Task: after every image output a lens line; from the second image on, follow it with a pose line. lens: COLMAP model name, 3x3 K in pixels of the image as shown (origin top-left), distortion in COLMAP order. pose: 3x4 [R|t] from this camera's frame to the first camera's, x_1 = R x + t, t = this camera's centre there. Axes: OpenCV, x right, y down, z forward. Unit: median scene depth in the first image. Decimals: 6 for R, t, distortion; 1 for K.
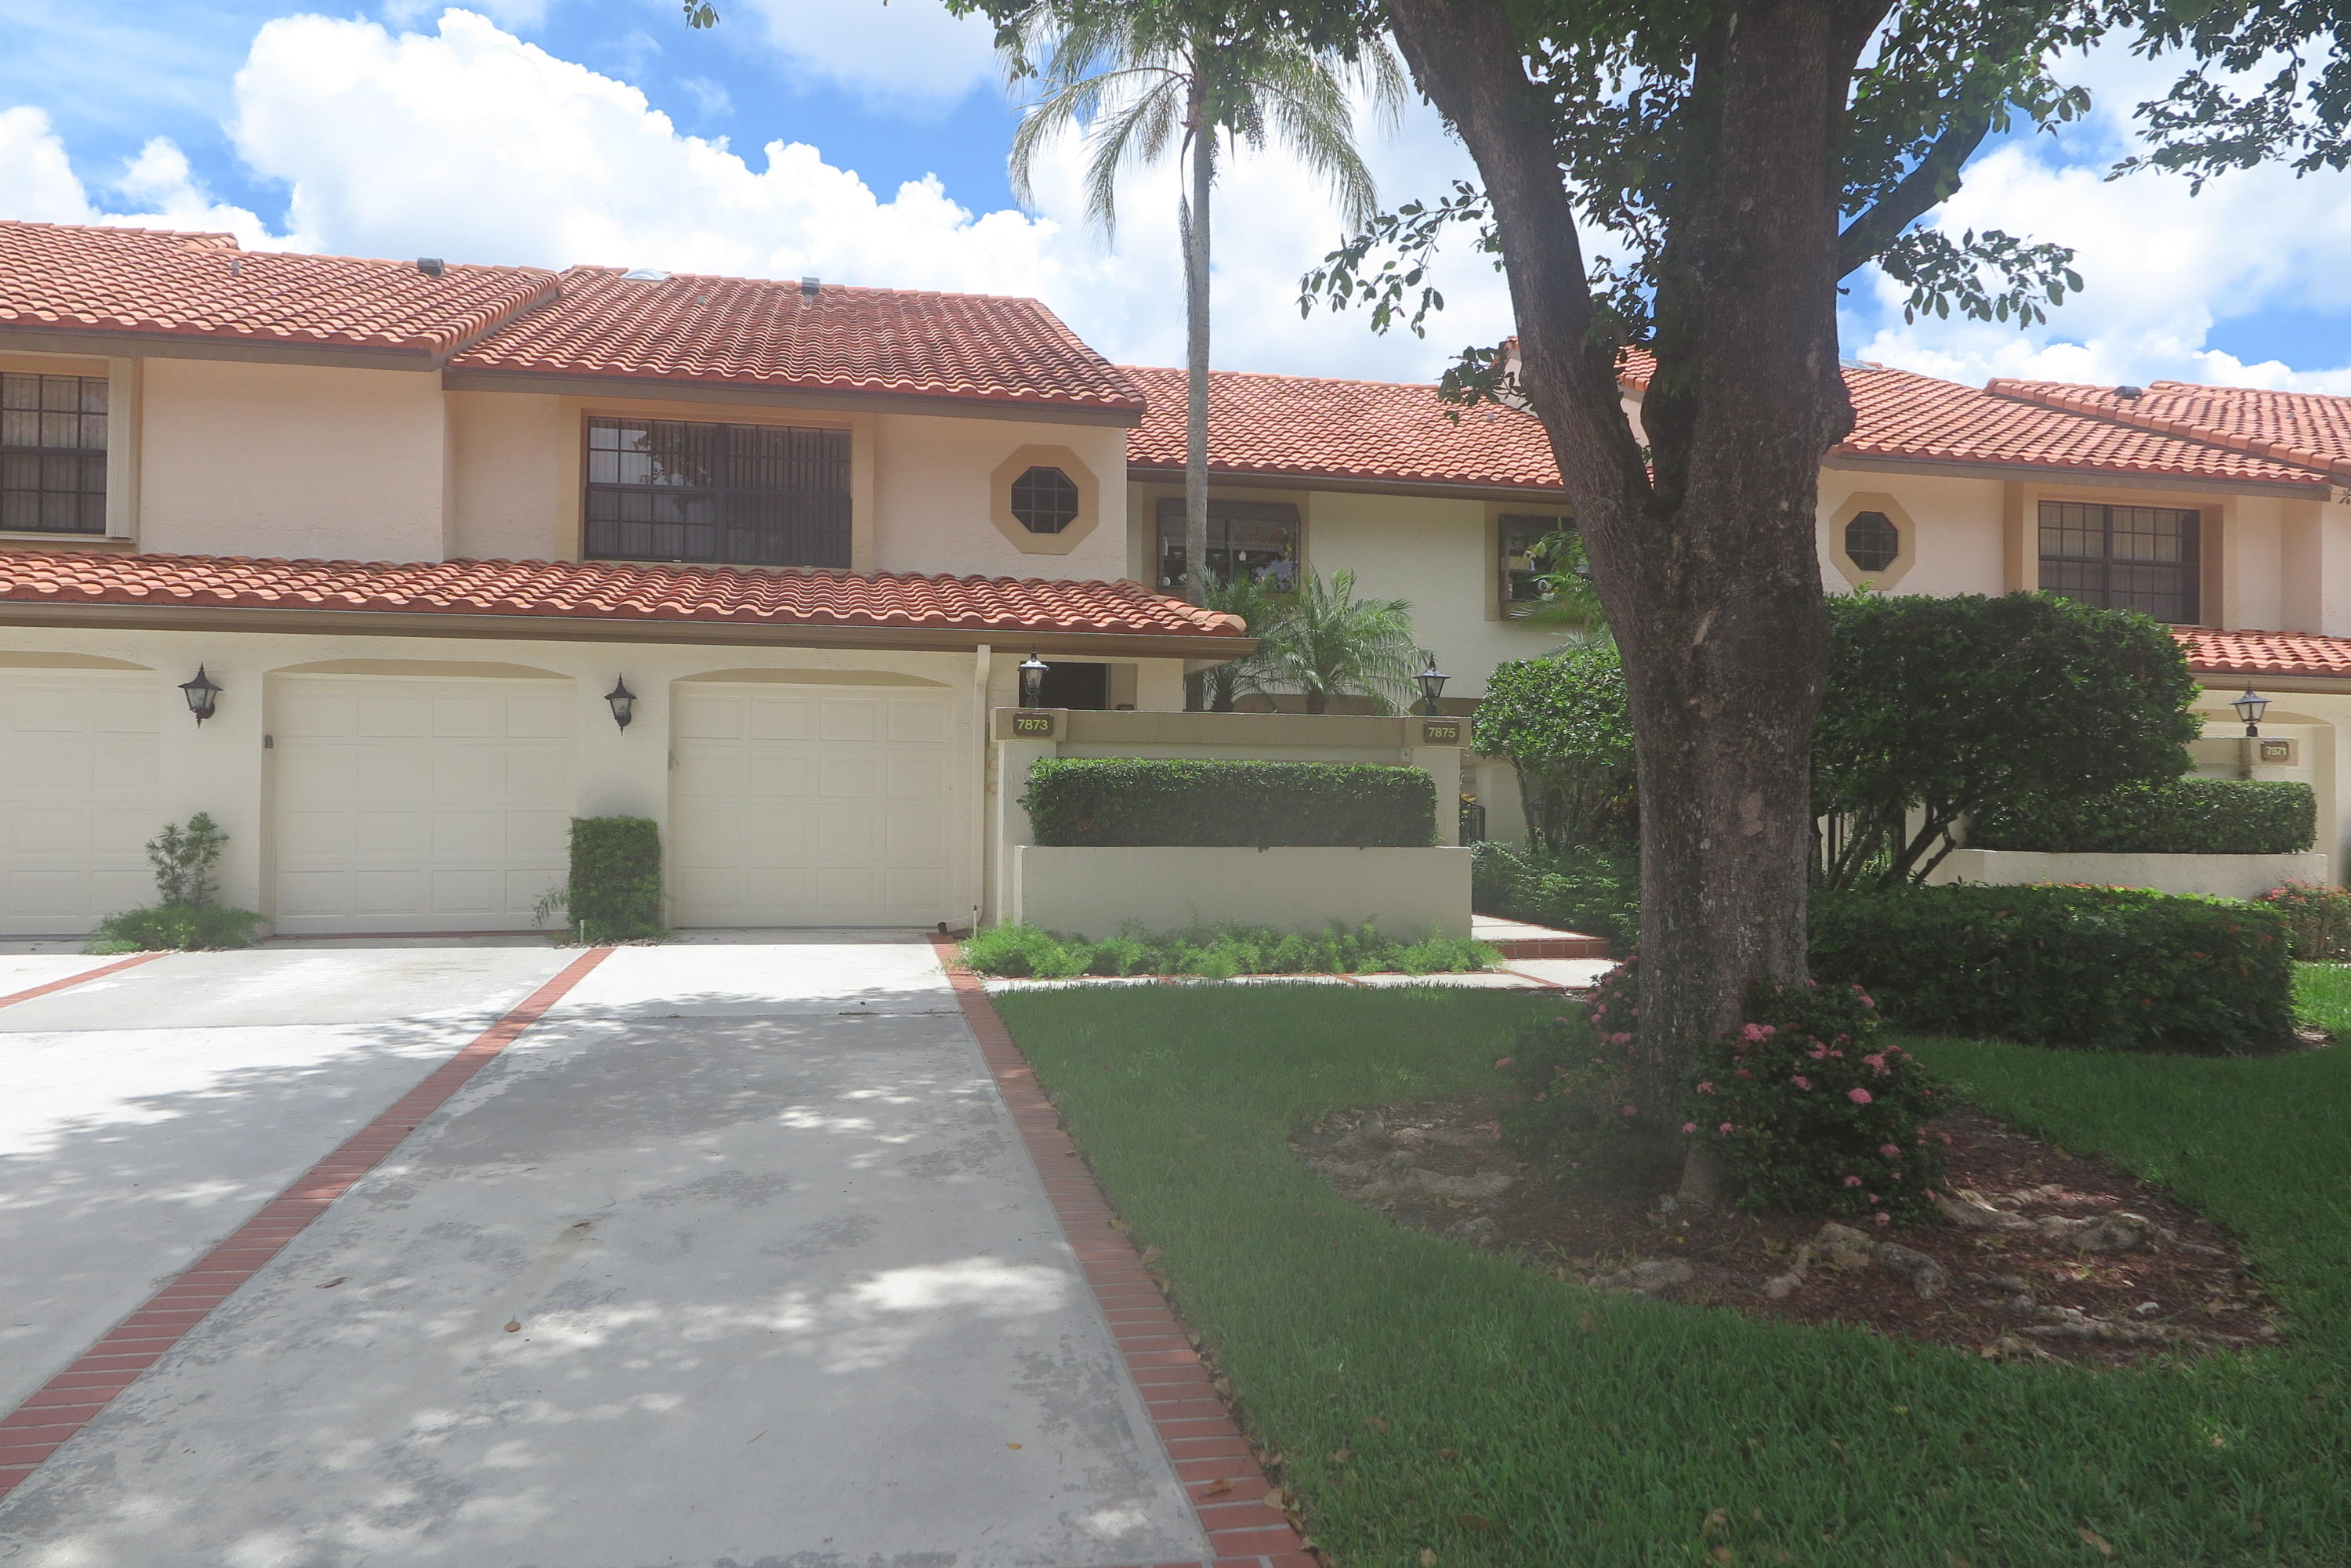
lens RADIAL K [[1595.5, 0, 1175.5], [0, 1595.5, 784.0], [0, 0, 1]] dist [-0.014878, -0.000495]
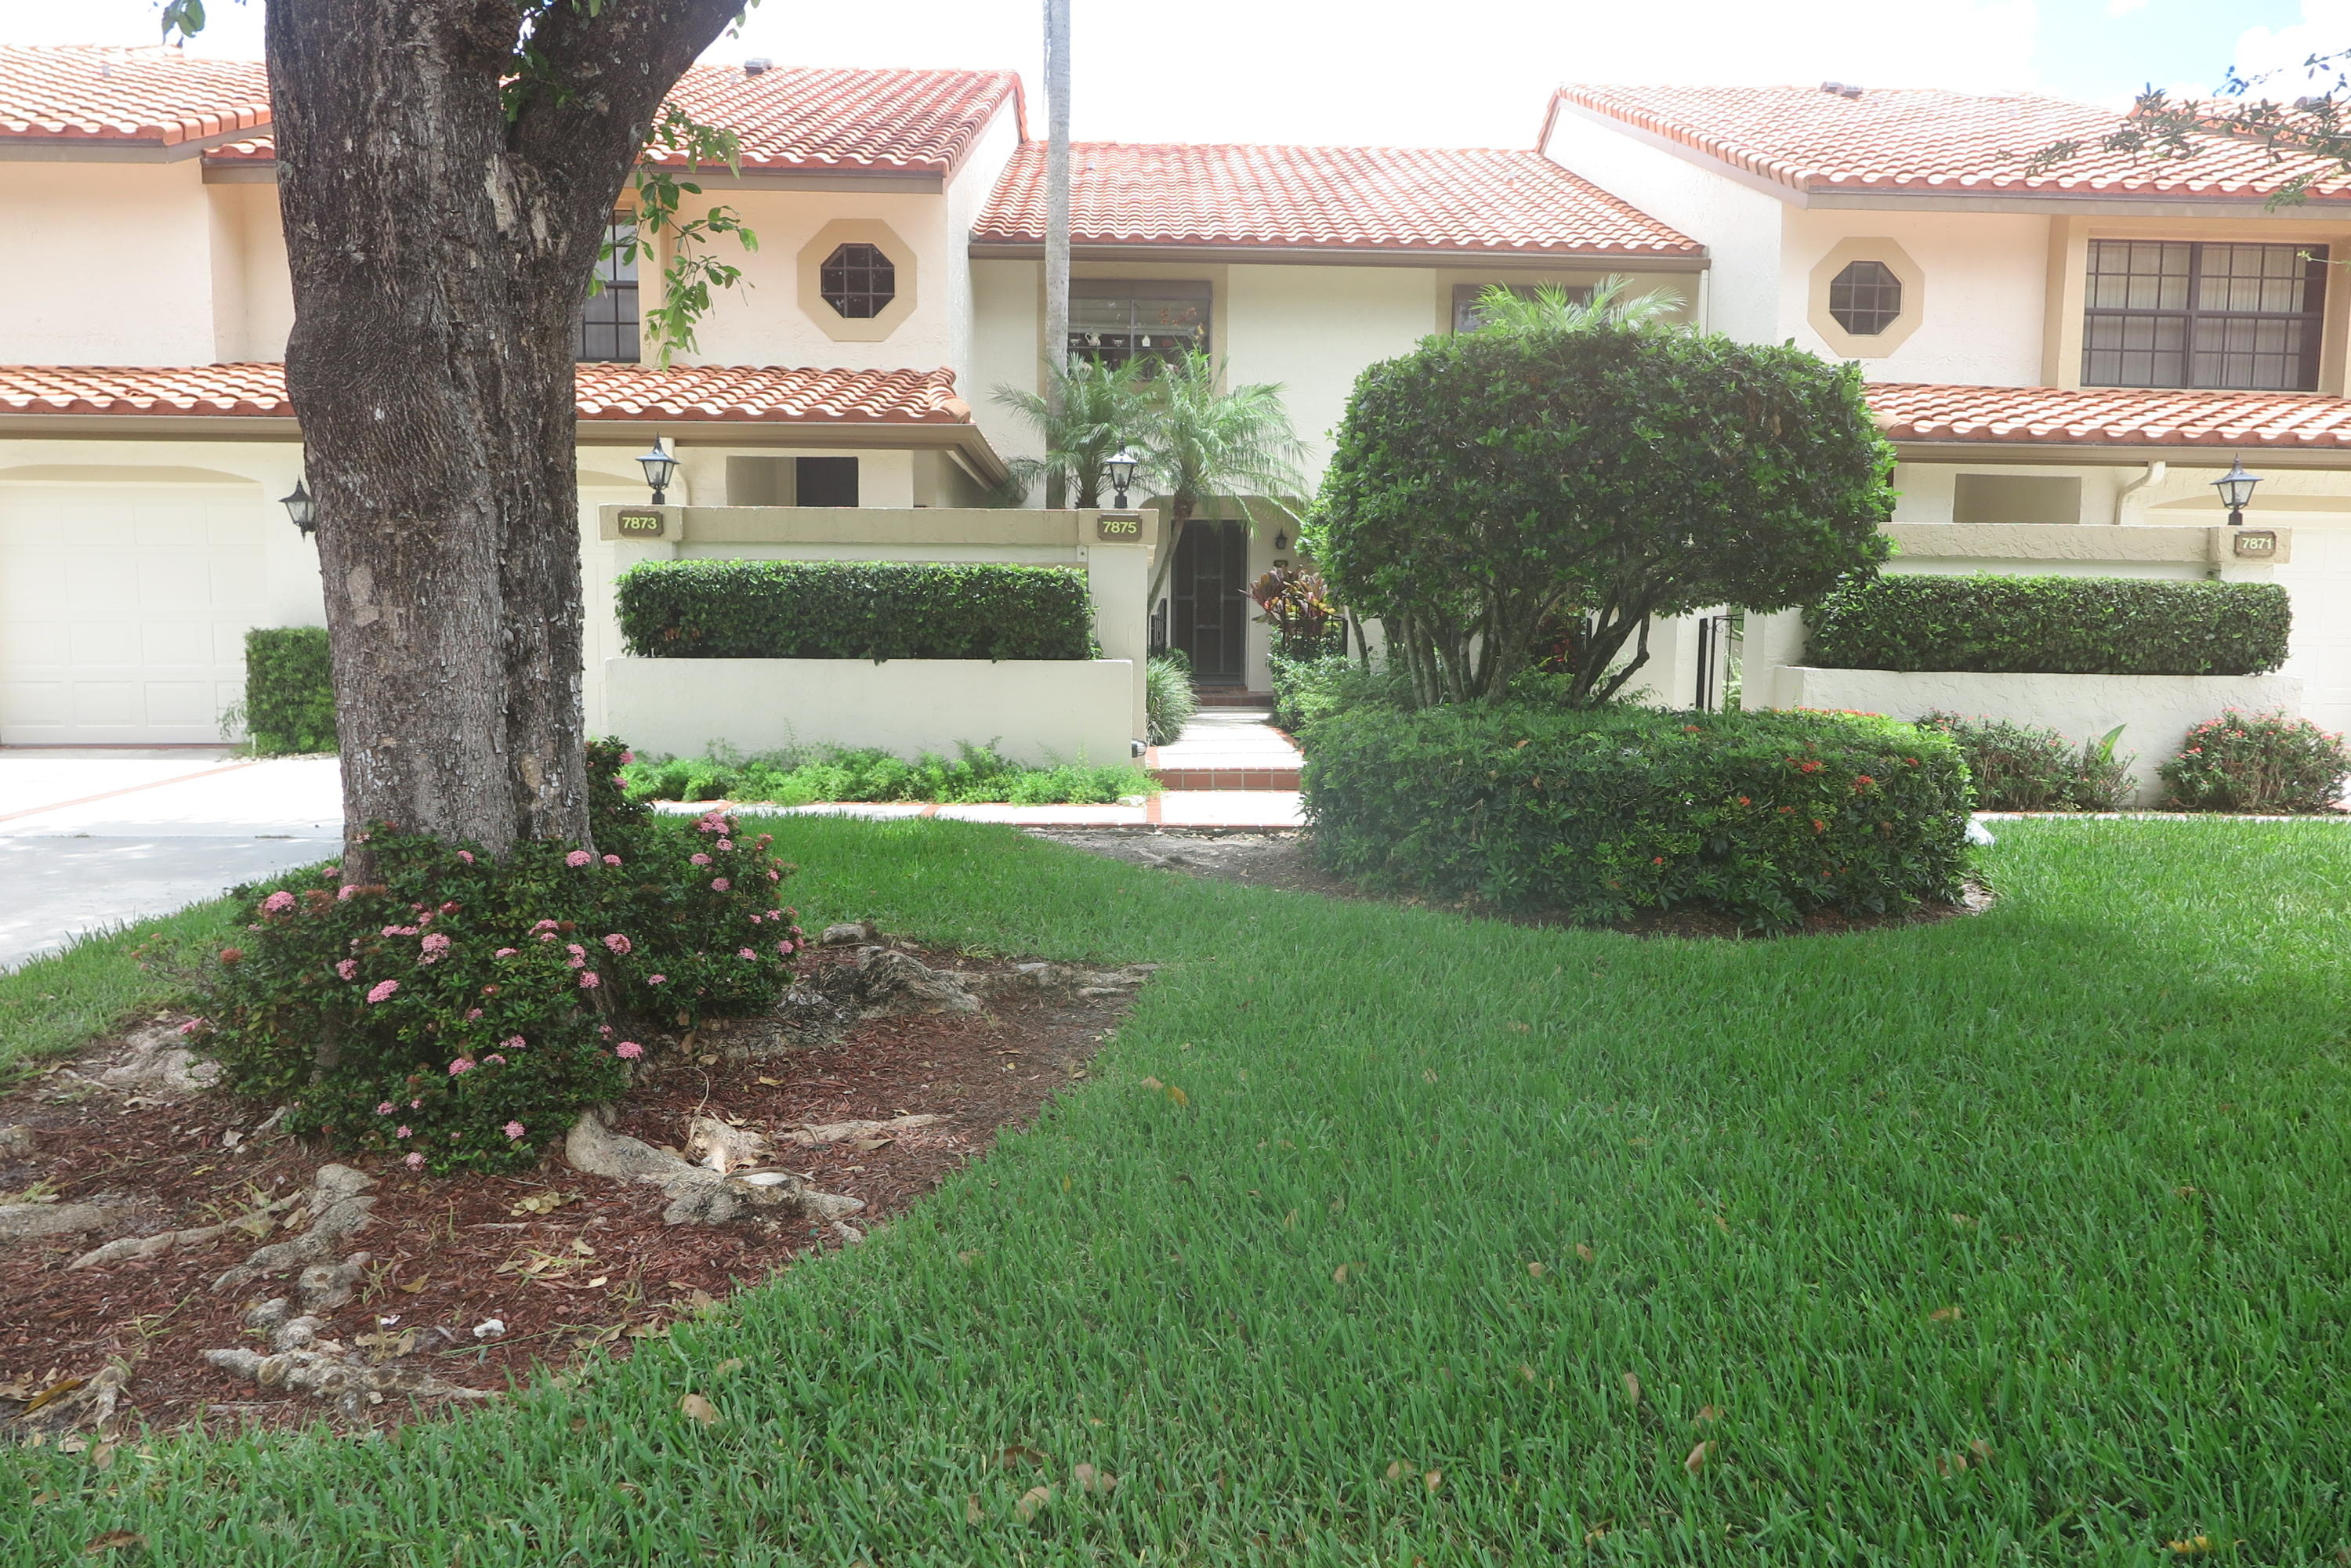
lens RADIAL K [[1597.4, 0, 1175.5], [0, 1597.4, 784.0], [0, 0, 1]] dist [-0.000712, 0.000045]
pose [[0.985739, 0.016463, -0.167474, 0.338166], [0.002210, 0.993851, 0.110707, 0.009675], [0.168267, -0.109498, 0.979641, 0.139085]]
